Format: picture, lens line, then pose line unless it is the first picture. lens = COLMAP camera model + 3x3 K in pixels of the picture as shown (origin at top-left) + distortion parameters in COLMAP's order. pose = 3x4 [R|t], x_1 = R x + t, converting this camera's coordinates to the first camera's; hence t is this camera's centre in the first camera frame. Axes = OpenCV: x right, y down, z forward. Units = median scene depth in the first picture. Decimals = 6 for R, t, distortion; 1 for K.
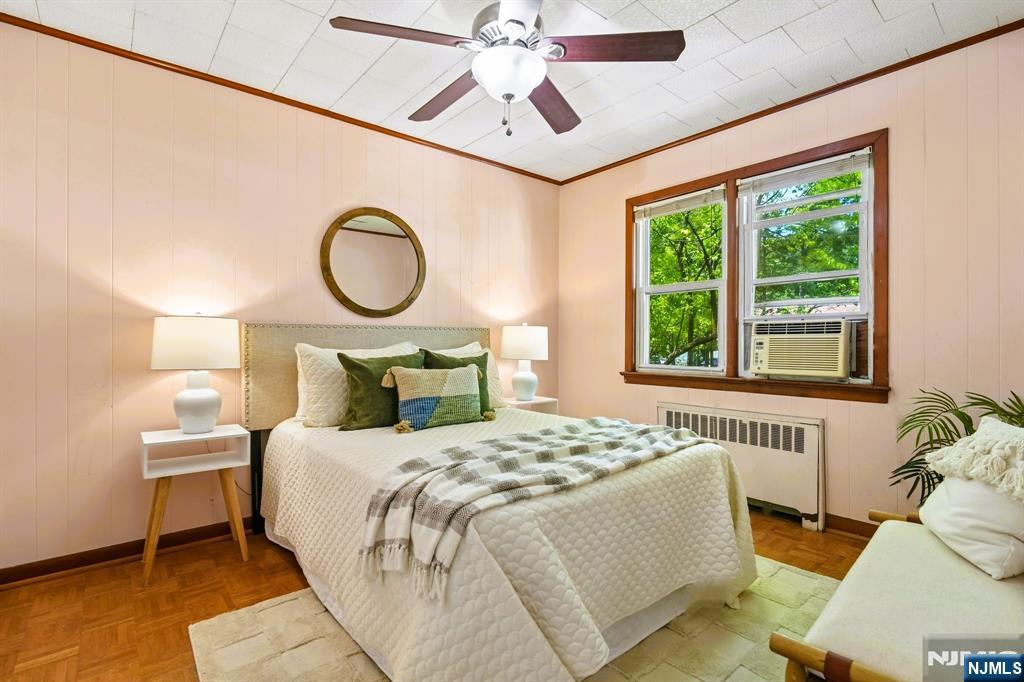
lens RADIAL K [[479.8, 0, 513.6], [0, 479.8, 336.8], [0, 0, 1]] dist [-0.002842, -0.000263]
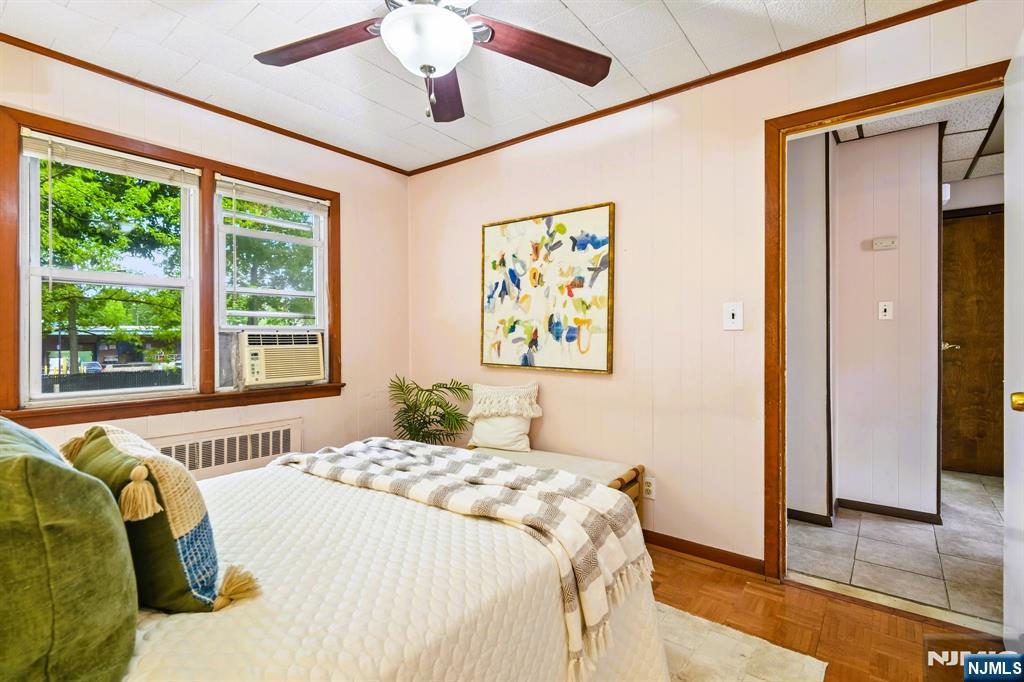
lens RADIAL K [[488.2, 0, 512.0], [0, 488.2, 341.0], [0, 0, 1]] dist [-0.000424, -0.000175]
pose [[-0.198536, -0.002945, 0.980089, -0.577372], [-0.004166, 0.999989, 0.002161, -0.017979], [-0.980085, -0.003654, -0.198546, 0.679795]]
